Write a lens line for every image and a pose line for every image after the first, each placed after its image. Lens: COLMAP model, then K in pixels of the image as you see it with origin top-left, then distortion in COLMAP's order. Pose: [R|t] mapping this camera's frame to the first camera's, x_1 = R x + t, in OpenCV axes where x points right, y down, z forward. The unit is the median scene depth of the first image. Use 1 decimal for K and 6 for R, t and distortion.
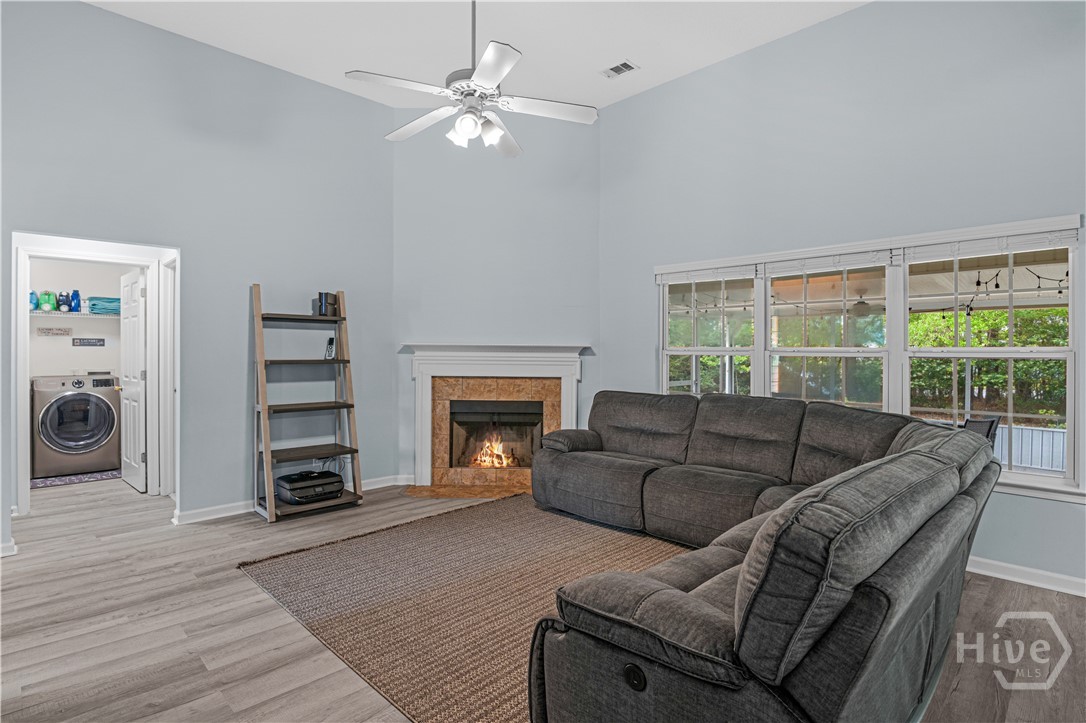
lens RADIAL K [[546.4, 0, 543.0], [0, 546.4, 361.5], [0, 0, 1]] dist [-0.021197, -0.000909]
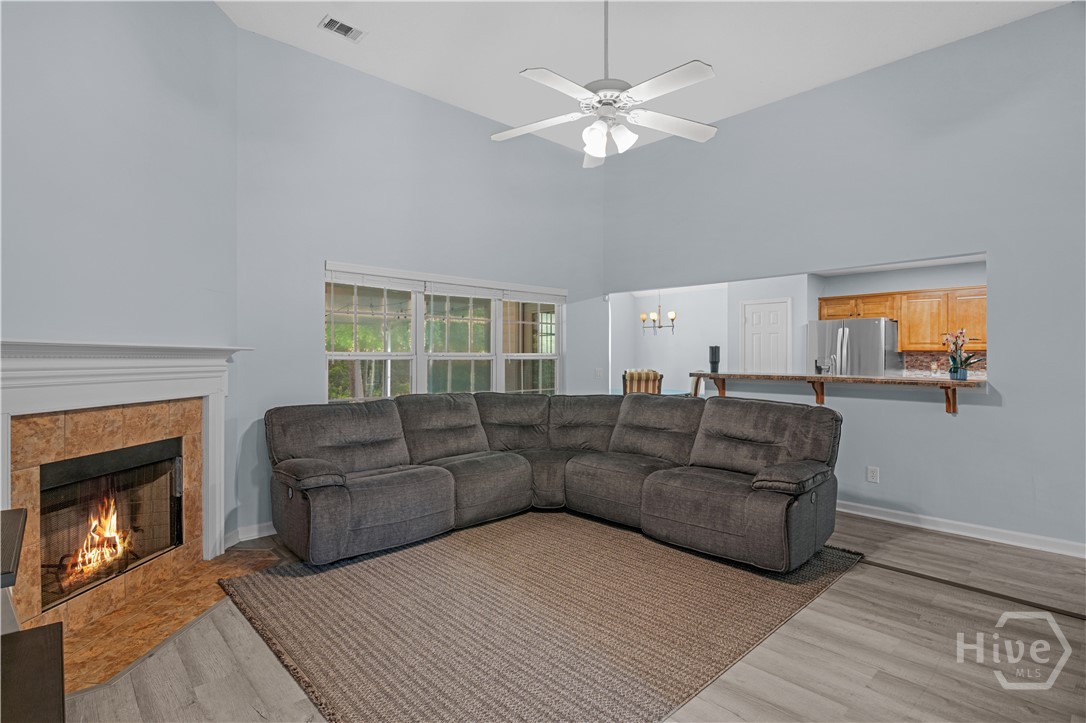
lens RADIAL K [[531.4, 0, 543.0], [0, 531.4, 361.5], [0, 0, 1]] dist [-0.018223, -0.000654]
pose [[0.048055, -0.015045, 0.998731, -0.697368], [0.016771, 0.999758, 0.014254, -0.017948], [-0.998704, 0.016065, 0.048296, 0.663211]]
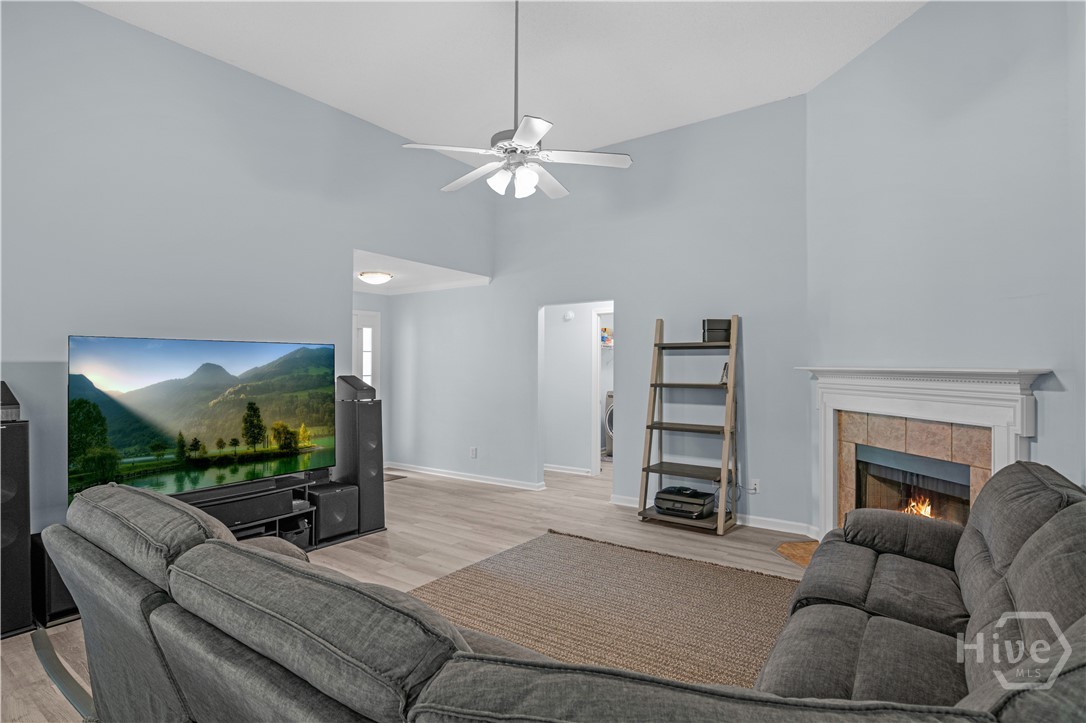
lens RADIAL K [[563.2, 0, 543.0], [0, 563.2, 361.5], [0, 0, 1]] dist [0.003873, -0.000100]
pose [[0.150808, -0.013859, -0.988466, 0.629776], [-0.019314, 0.999670, -0.016963, -0.023317], [0.988374, 0.021650, 0.150491, 0.547440]]
